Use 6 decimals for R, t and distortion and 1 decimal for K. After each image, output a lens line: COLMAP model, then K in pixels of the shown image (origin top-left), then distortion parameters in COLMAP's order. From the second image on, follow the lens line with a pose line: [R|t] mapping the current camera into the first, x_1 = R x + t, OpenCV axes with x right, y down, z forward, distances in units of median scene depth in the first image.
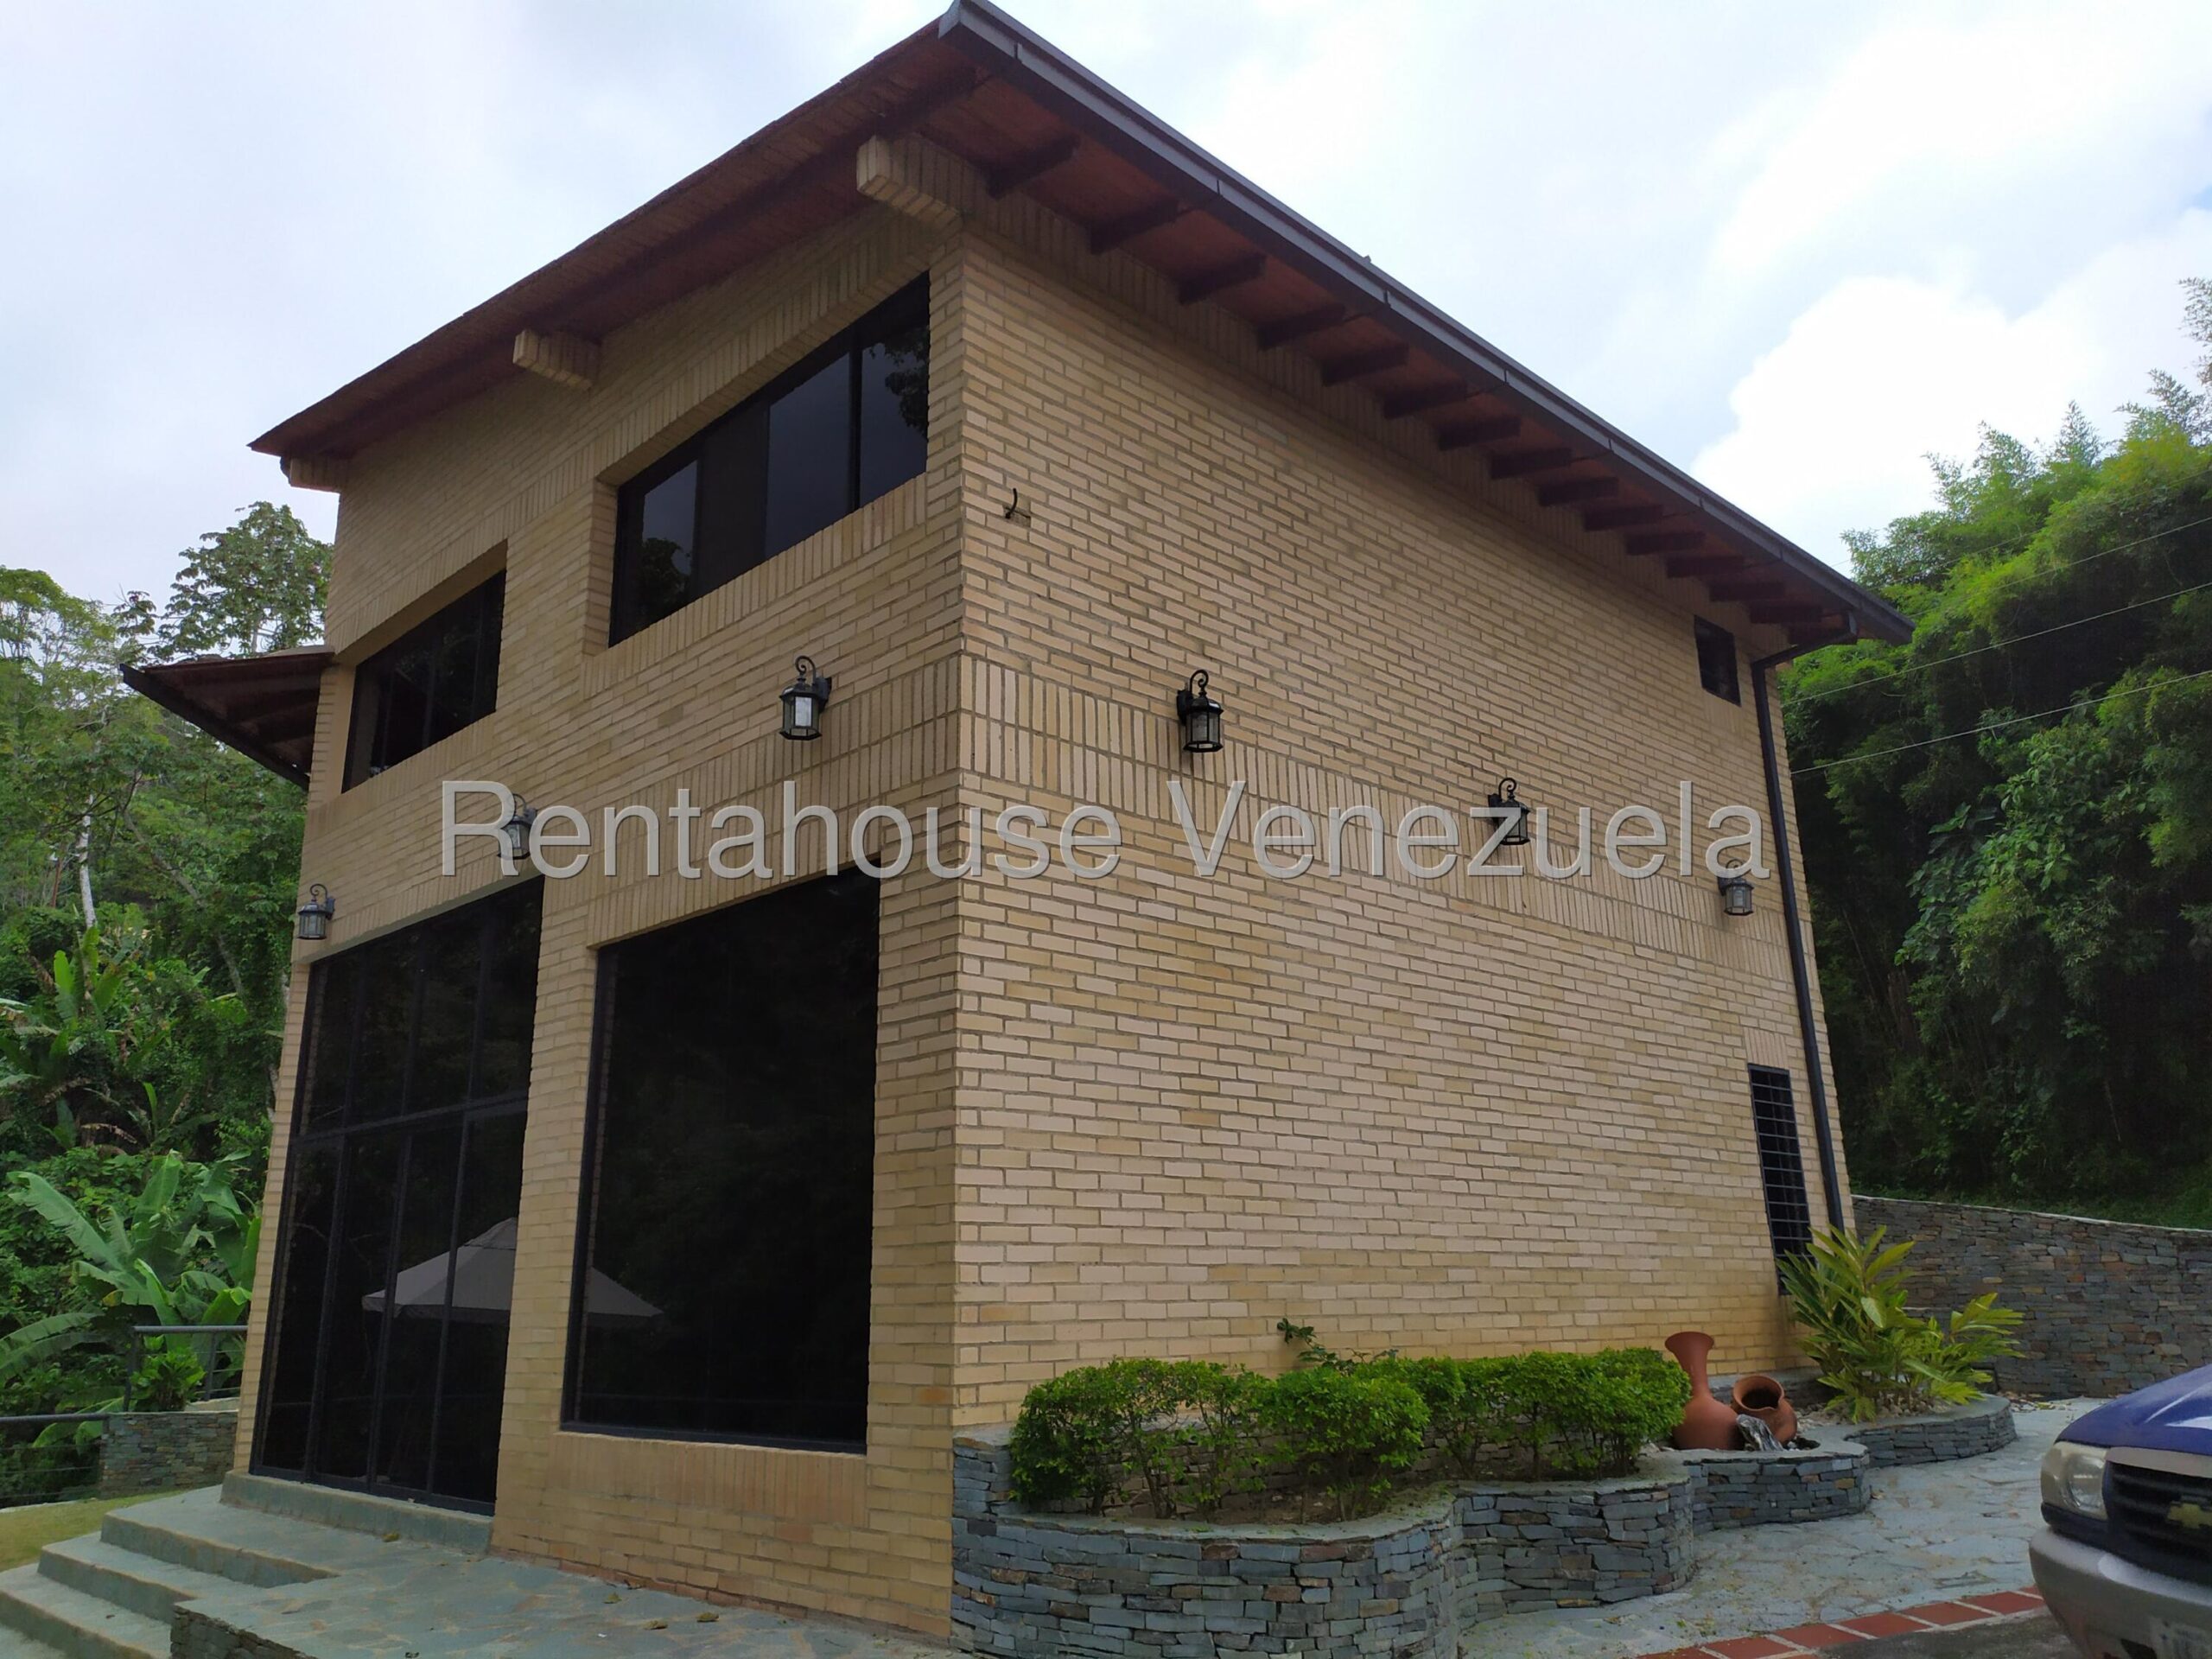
lens RADIAL K [[1669.1, 0, 1106.5], [0, 1669.1, 825.5], [0, 0, 1]] dist [0.069337, -0.058839]
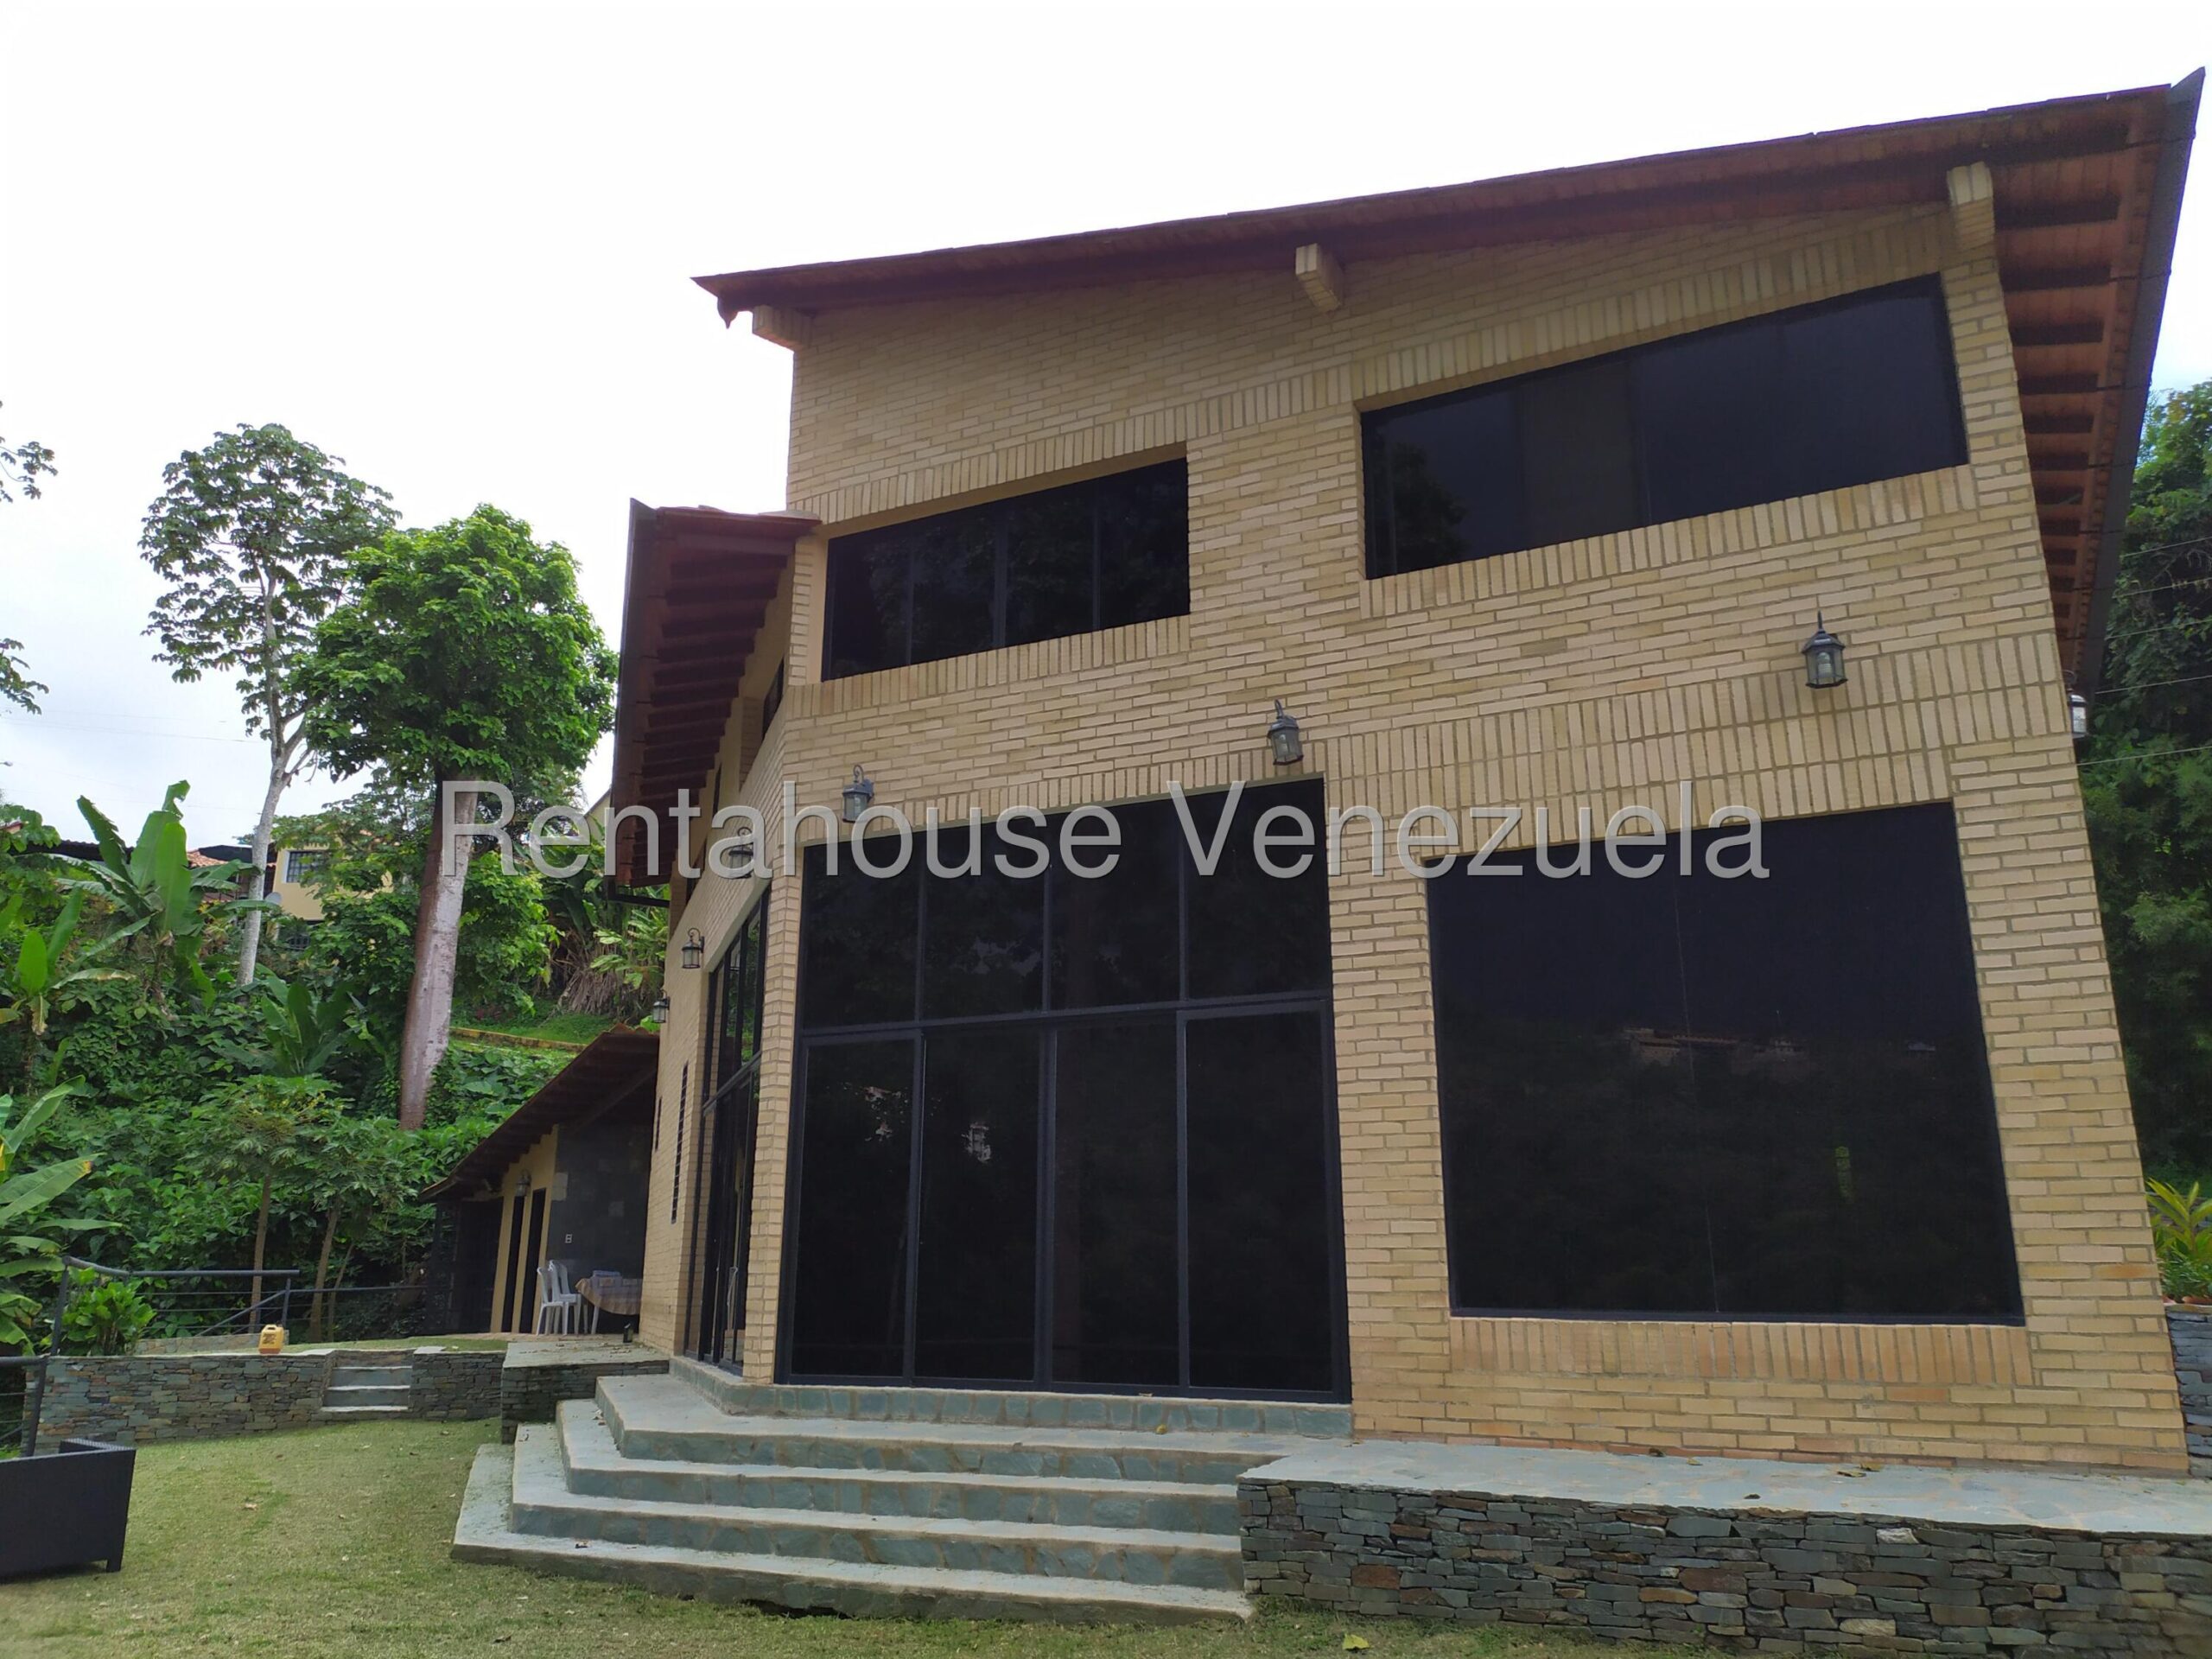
lens RADIAL K [[1669.1, 0, 1101.7], [0, 1669.1, 817.0], [0, 0, 1]] dist [0.069337, -0.058839]
pose [[0.940923, 0.095326, 0.324927, -0.974103], [-0.098059, 0.995148, -0.007995, 0.087758], [-0.324113, -0.024339, 0.945705, 0.105263]]
